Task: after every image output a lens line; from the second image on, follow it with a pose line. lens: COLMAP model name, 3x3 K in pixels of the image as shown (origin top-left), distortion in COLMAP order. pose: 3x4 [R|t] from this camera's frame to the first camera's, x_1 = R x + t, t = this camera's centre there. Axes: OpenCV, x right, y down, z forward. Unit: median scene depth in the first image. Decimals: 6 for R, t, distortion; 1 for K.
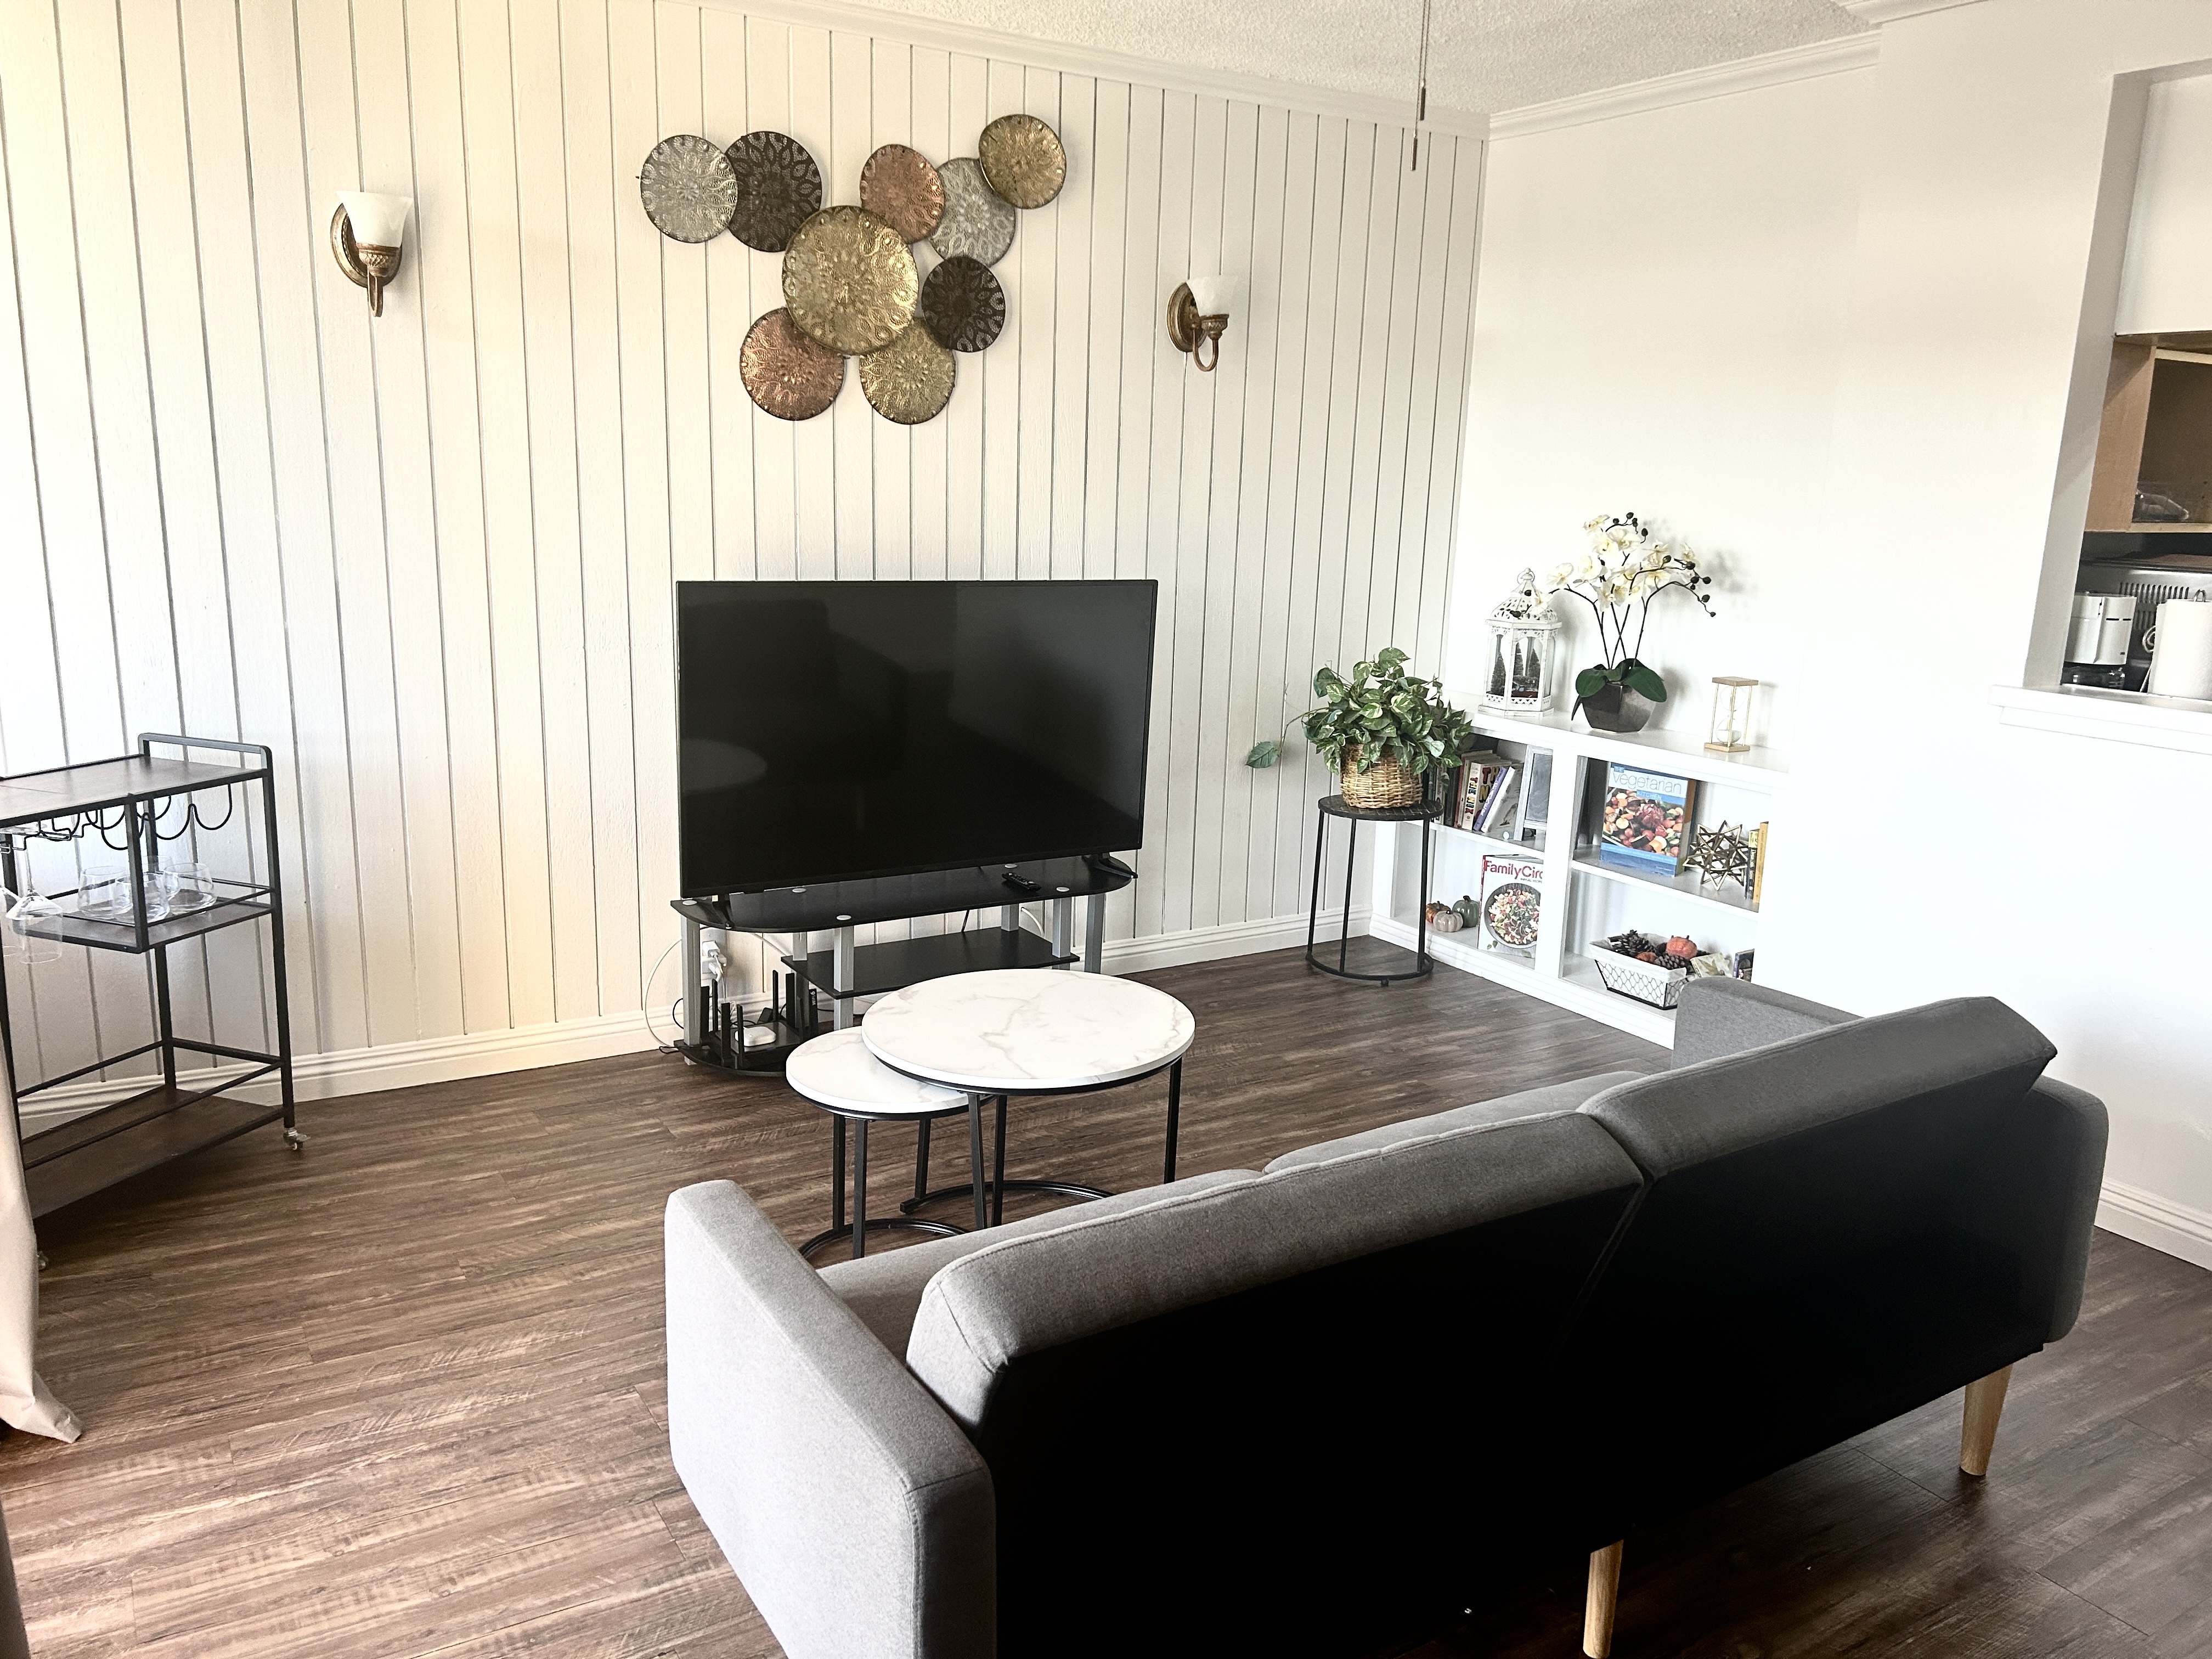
lens RADIAL K [[1658.8, 0, 1104.1], [0, 1658.8, 851.5], [0, 0, 1]] dist [0.007062, -0.004086]
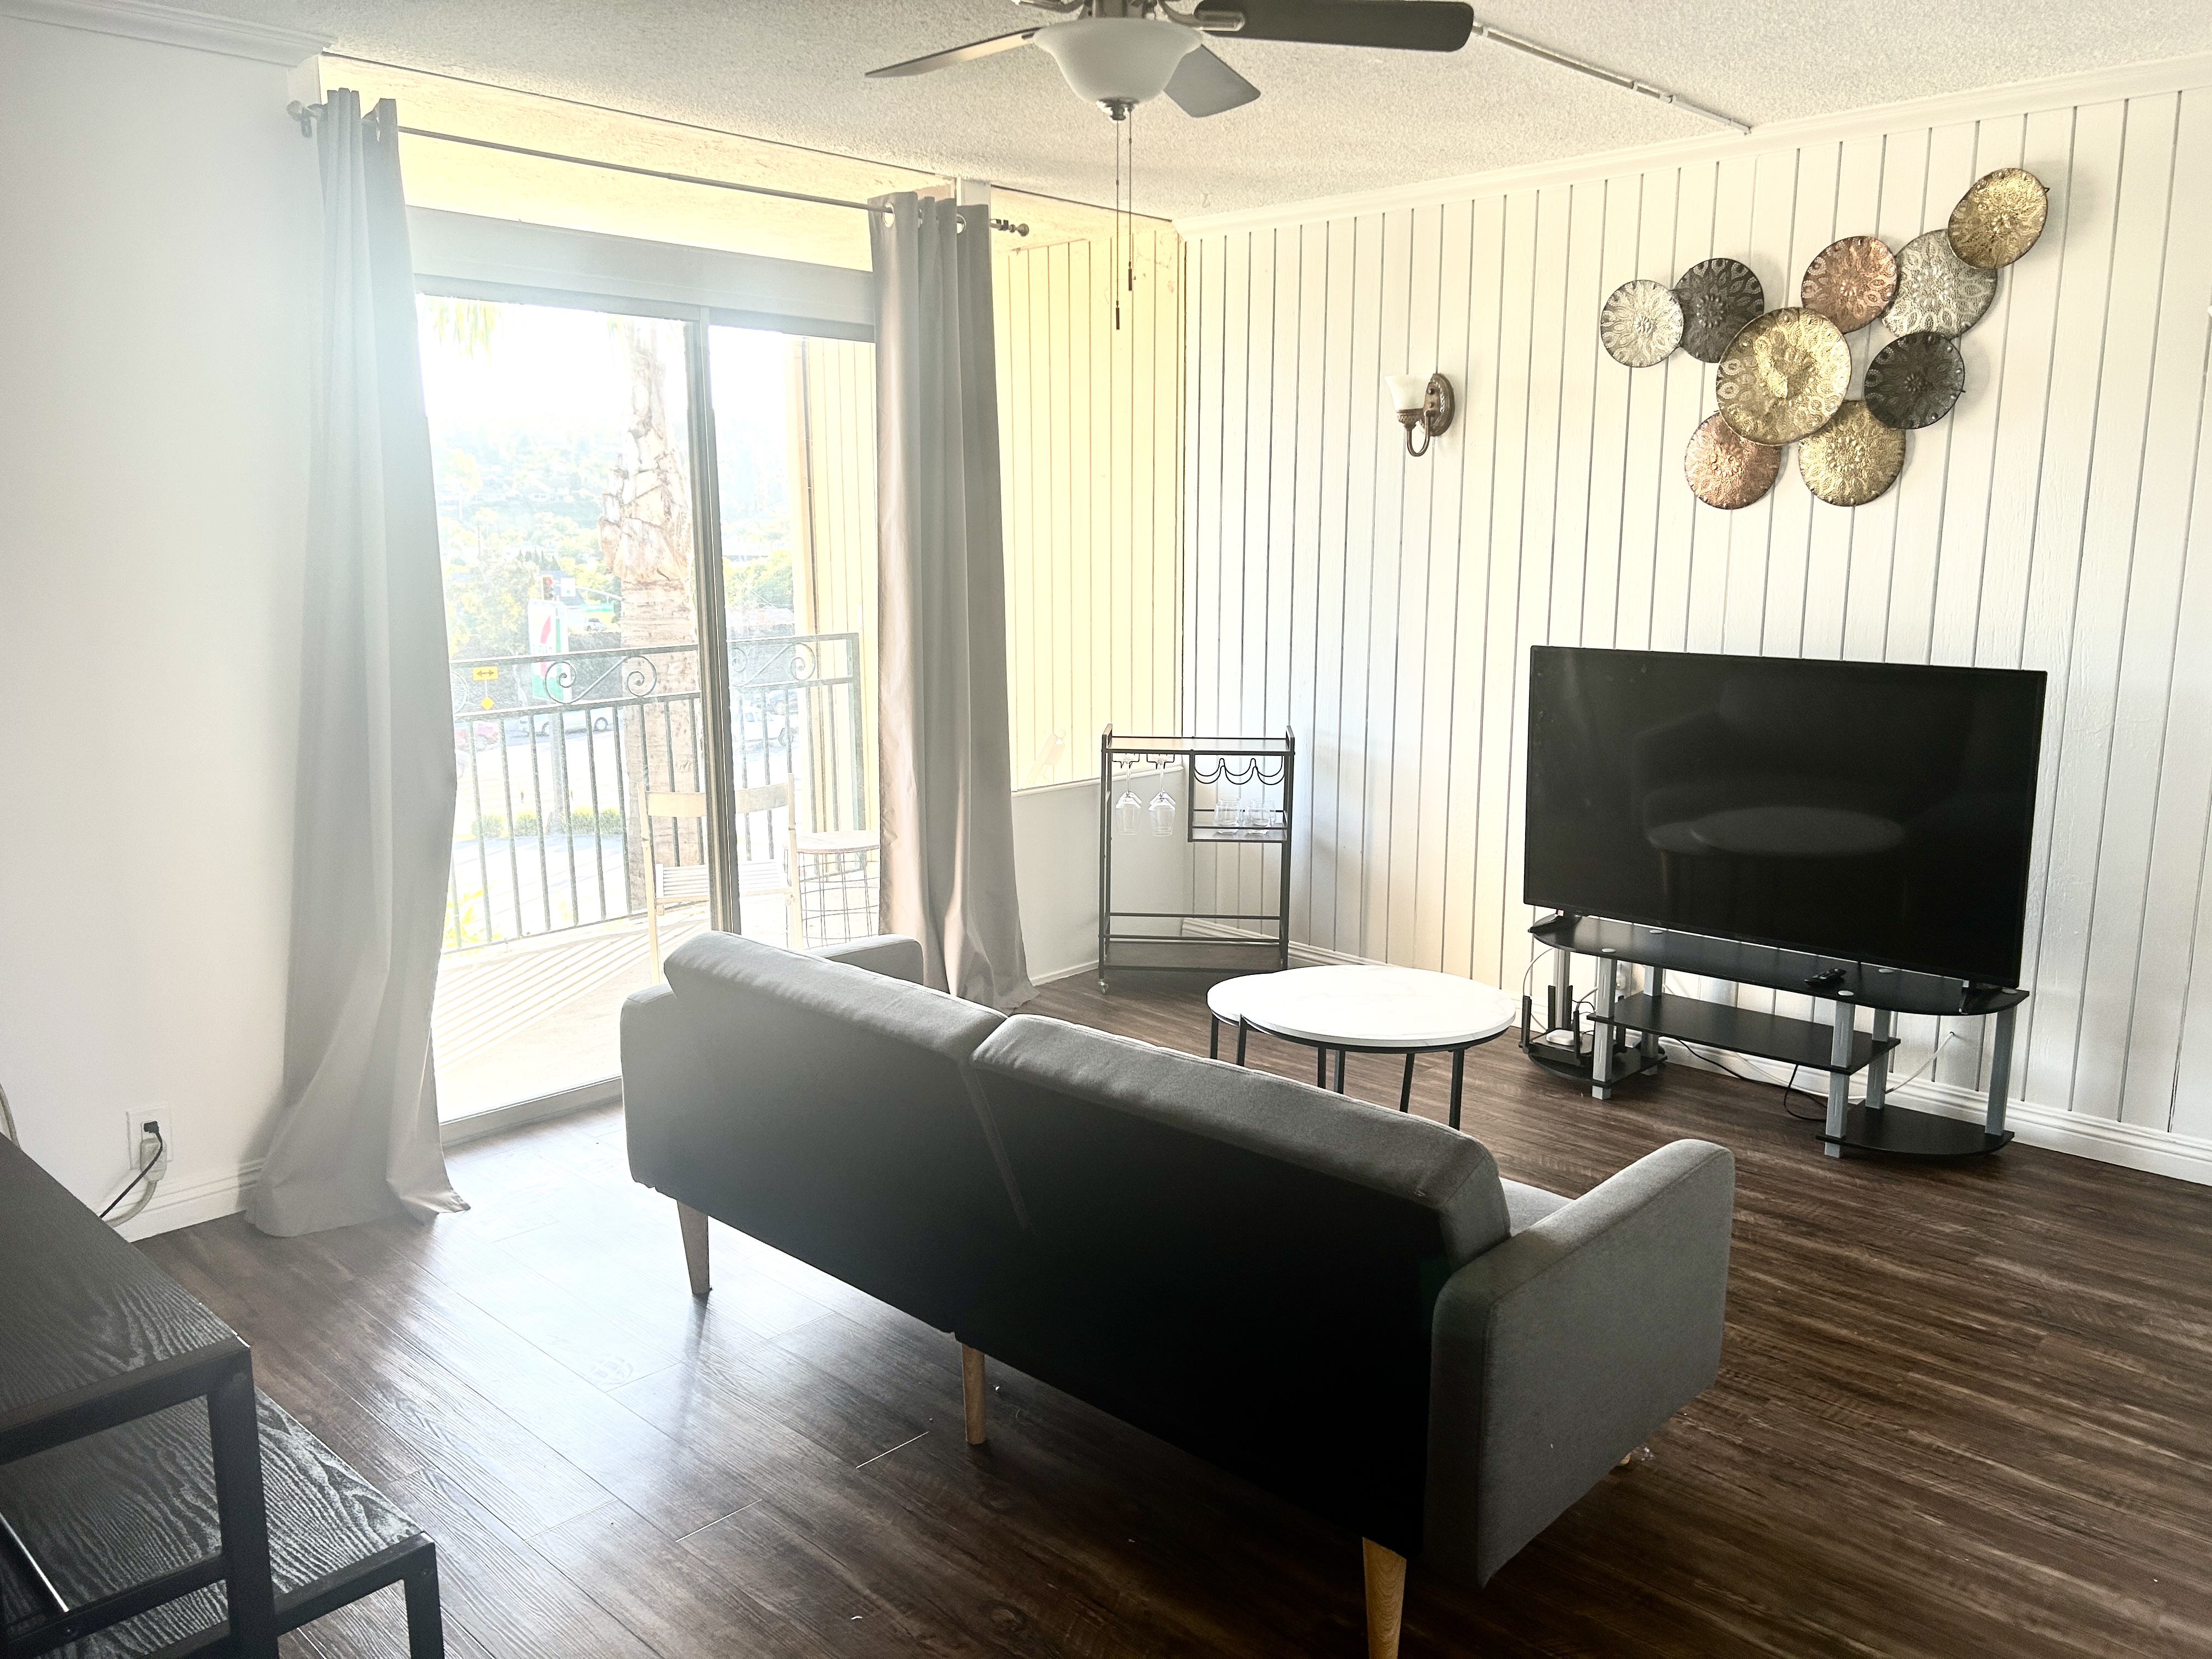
lens RADIAL K [[1658.8, 0, 1103.5], [0, 1658.8, 821.1], [0, 0, 1]] dist [0.007062, -0.004086]
pose [[0.256247, 0.141011, -0.956271, 0.790501], [-0.198556, 0.975884, 0.090697, -0.077475], [0.945998, 0.166633, 0.278066, 0.343661]]
